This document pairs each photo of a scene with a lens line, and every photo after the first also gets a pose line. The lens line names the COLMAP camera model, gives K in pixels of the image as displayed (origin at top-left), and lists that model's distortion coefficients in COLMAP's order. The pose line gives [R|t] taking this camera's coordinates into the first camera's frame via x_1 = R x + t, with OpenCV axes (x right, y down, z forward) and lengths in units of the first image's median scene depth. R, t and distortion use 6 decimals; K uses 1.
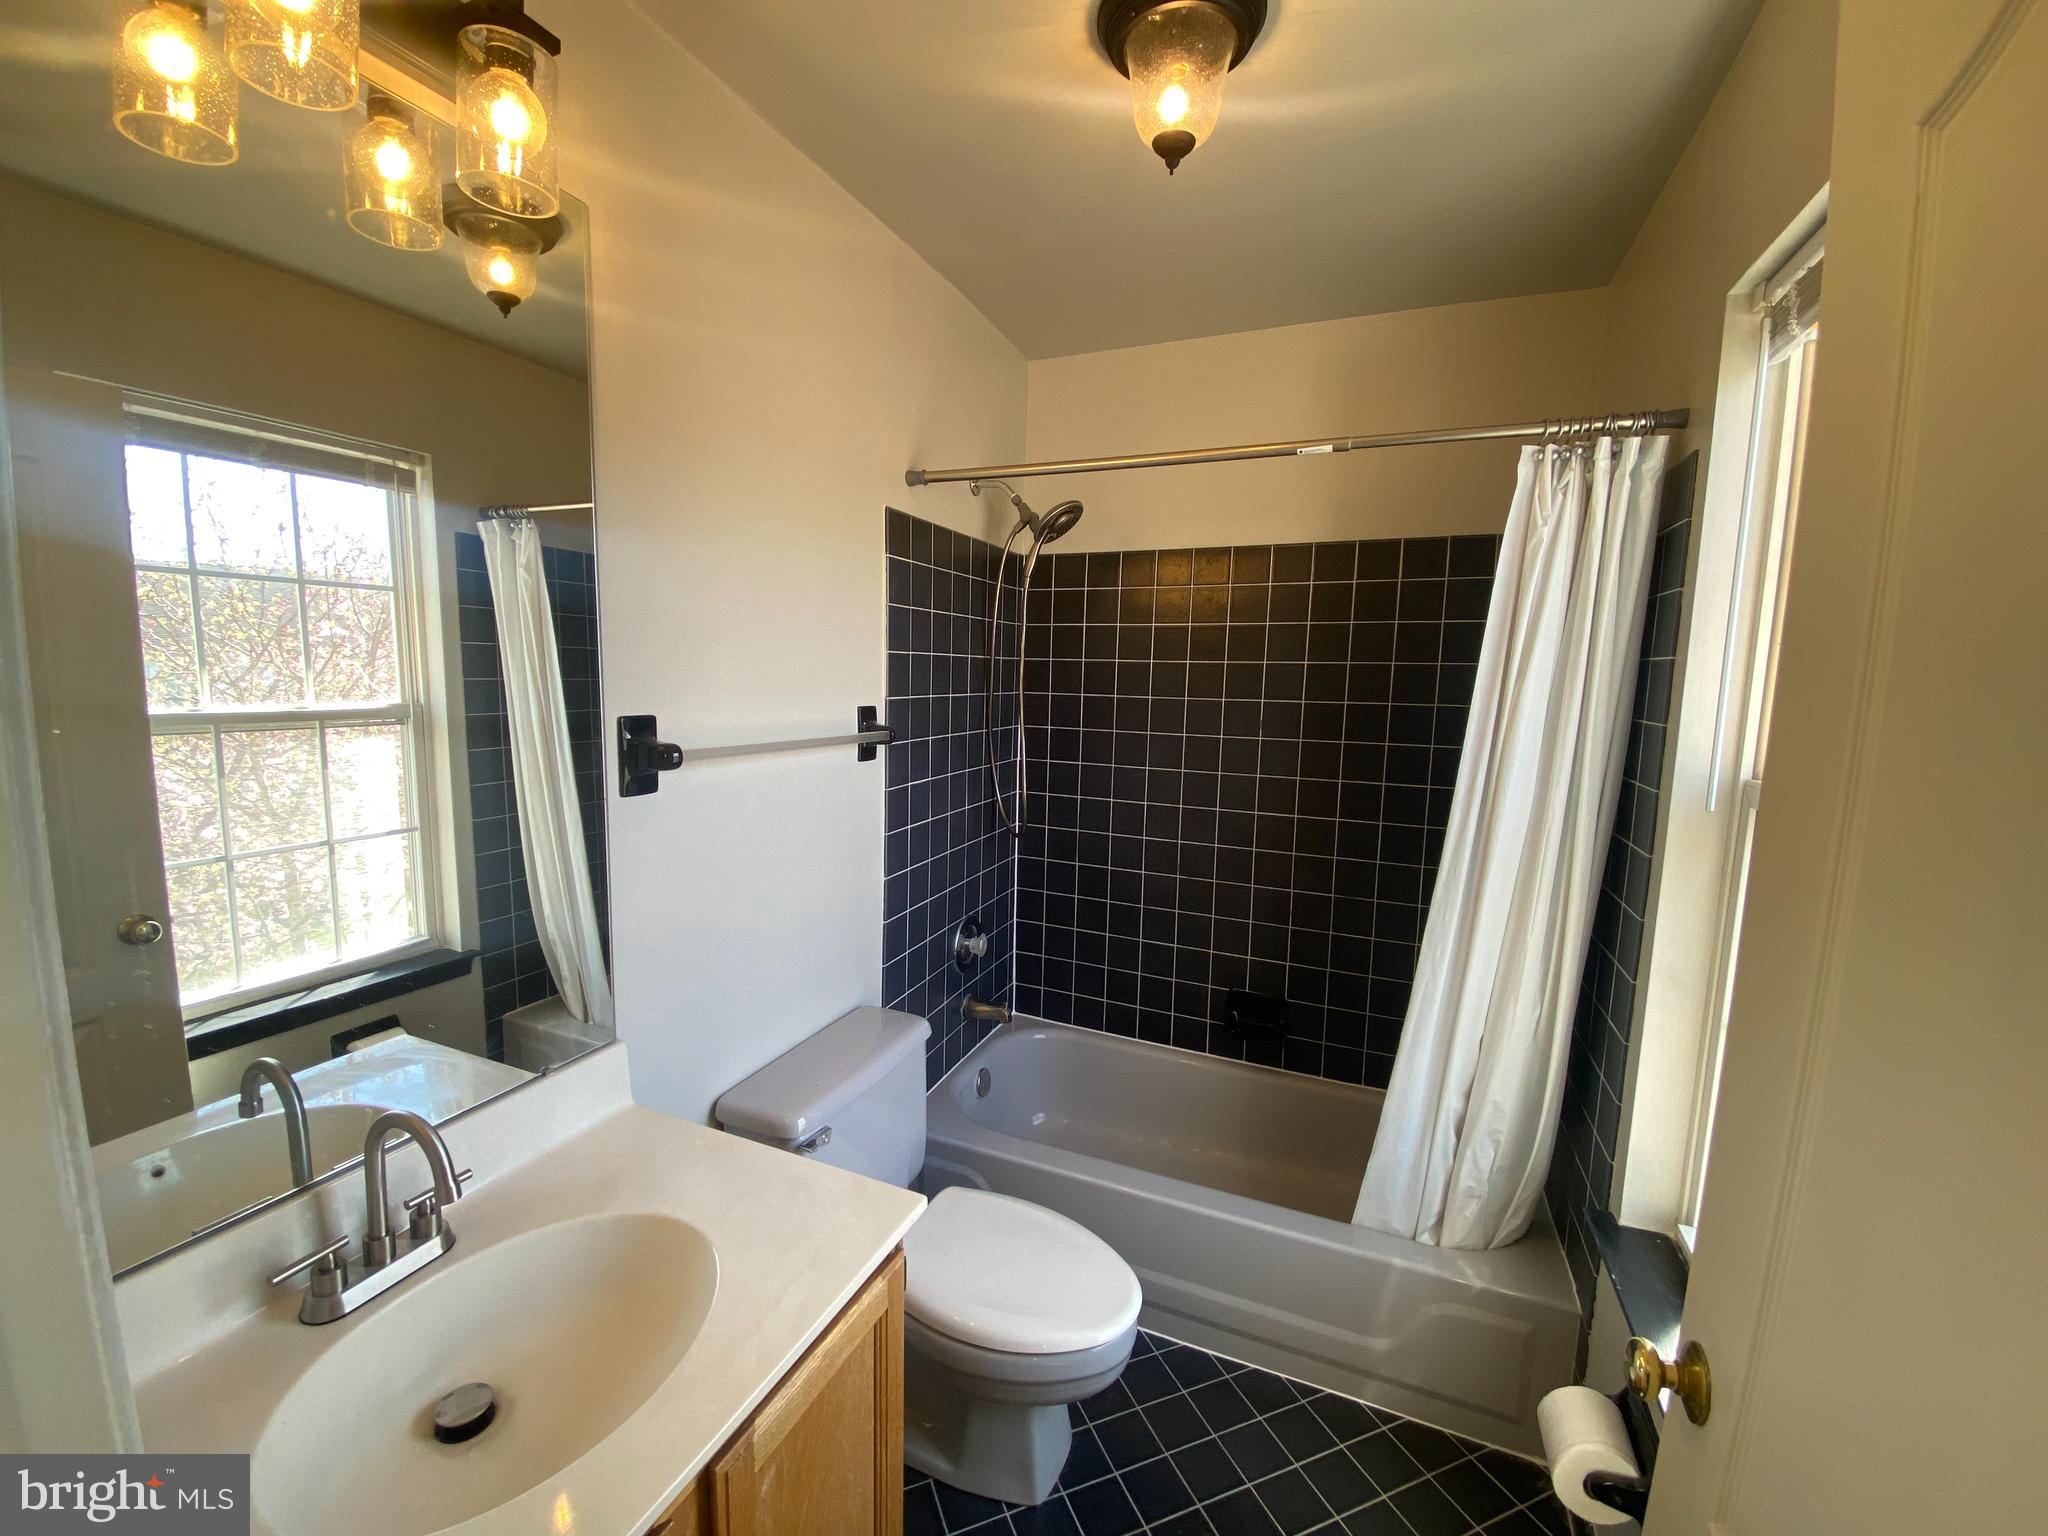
lens RADIAL K [[829.5, 0, 1015.3], [0, 829.5, 760.1], [0, 0, 1]] dist [0.000824, -0.007118]
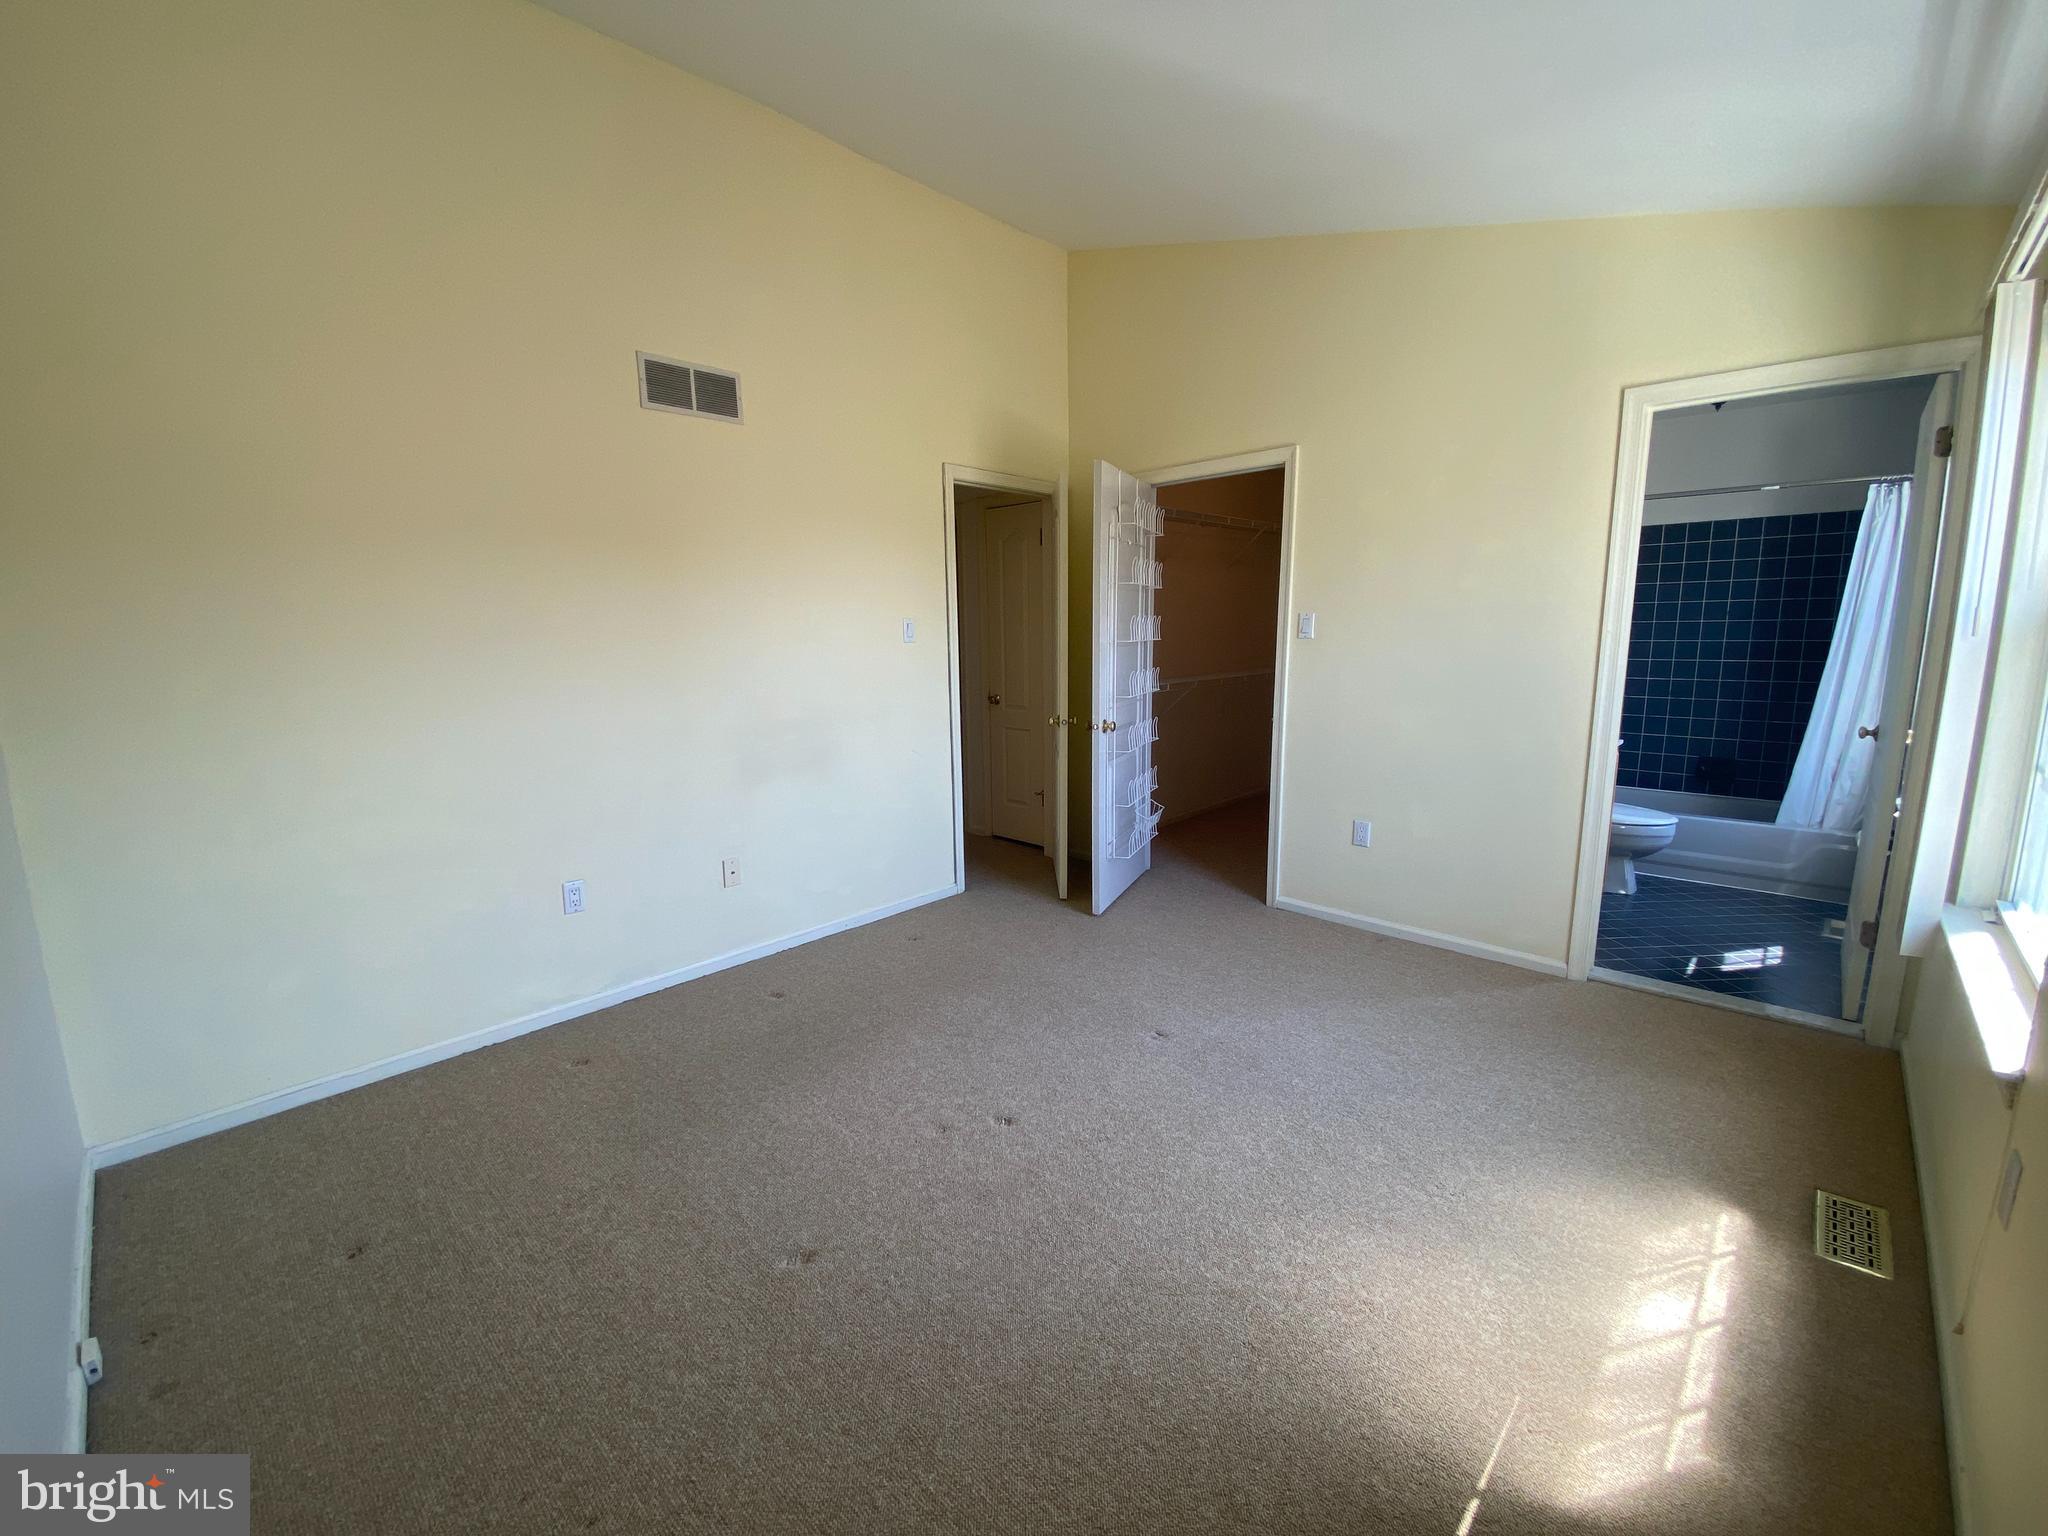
lens RADIAL K [[829.5, 0, 1042.2], [0, 829.5, 750.2], [0, 0, 1]] dist [0.000824, -0.007118]
pose [[0.939180, 0.023409, -0.342626, -0.575190], [-0.011740, 0.999279, 0.036092, 0.241271], [0.343224, -0.029874, 0.938778, -1.466021]]
